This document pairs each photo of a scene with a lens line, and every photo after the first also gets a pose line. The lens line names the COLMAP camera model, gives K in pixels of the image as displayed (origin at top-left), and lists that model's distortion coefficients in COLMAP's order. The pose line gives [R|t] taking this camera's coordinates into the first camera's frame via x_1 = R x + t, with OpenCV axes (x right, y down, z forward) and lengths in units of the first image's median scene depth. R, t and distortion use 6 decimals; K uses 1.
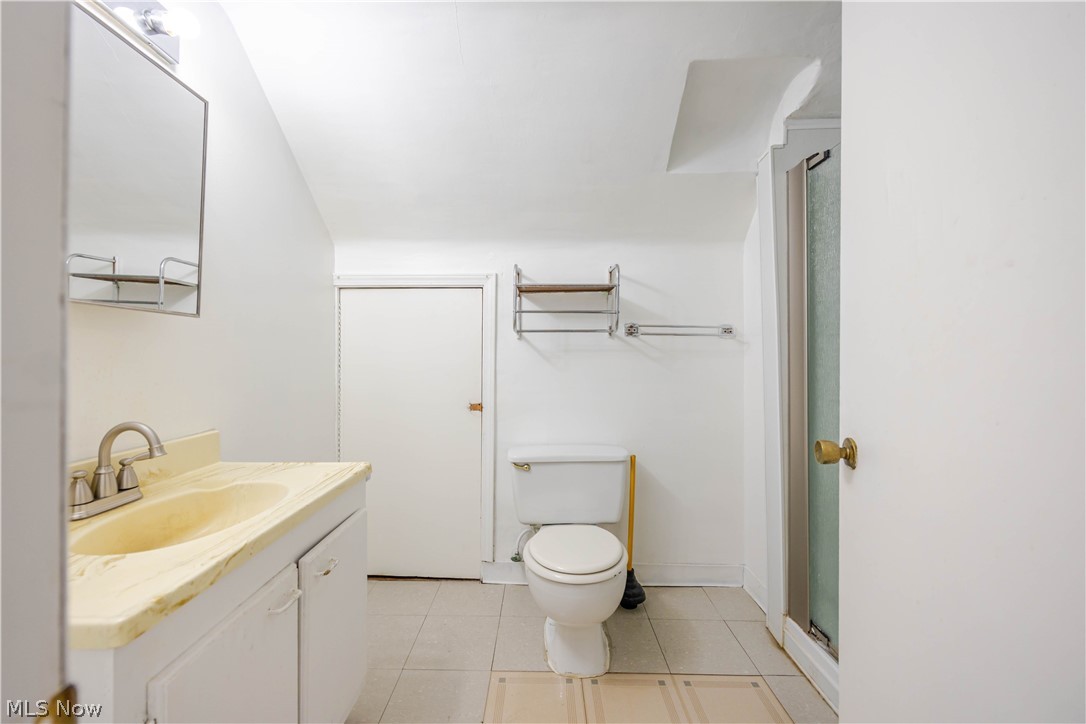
lens RADIAL K [[437.1, 0, 542.3], [0, 437.1, 357.5], [0, 0, 1]] dist [-0.001465, -0.000281]
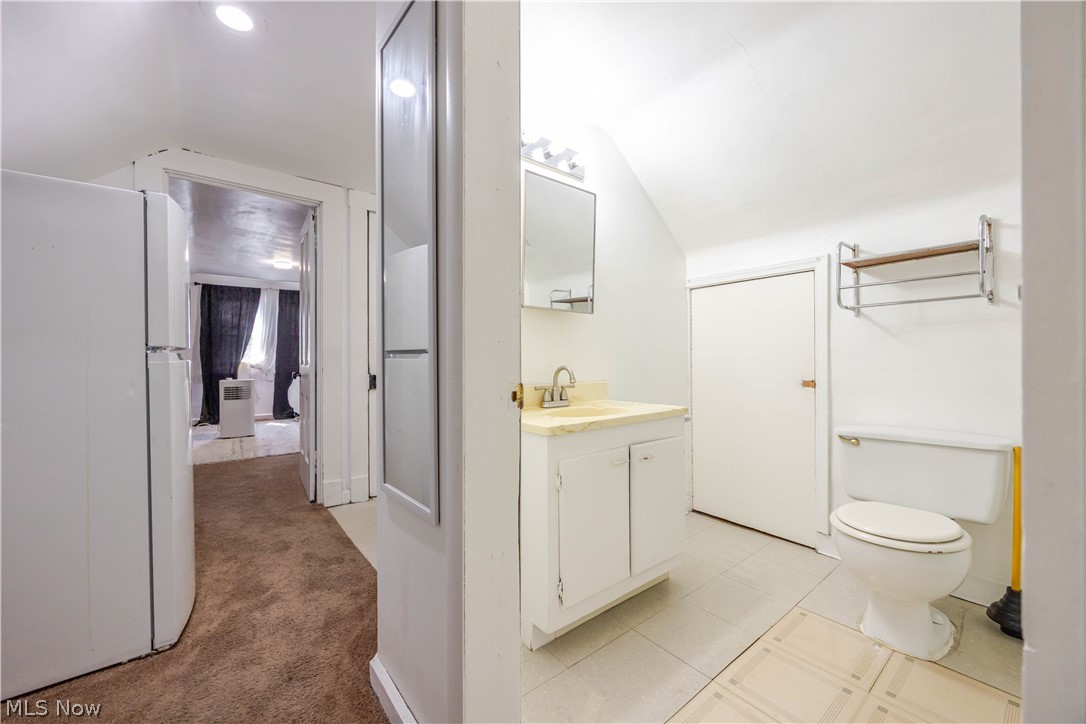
lens RADIAL K [[437.1, 0, 542.3], [0, 437.1, 357.5], [0, 0, 1]] dist [-0.001465, -0.000281]
pose [[0.636646, -0.017038, -0.770968, 0.277426], [0.007222, 0.999844, -0.016132, 0.068356], [0.771122, 0.004702, 0.636670, -0.185063]]
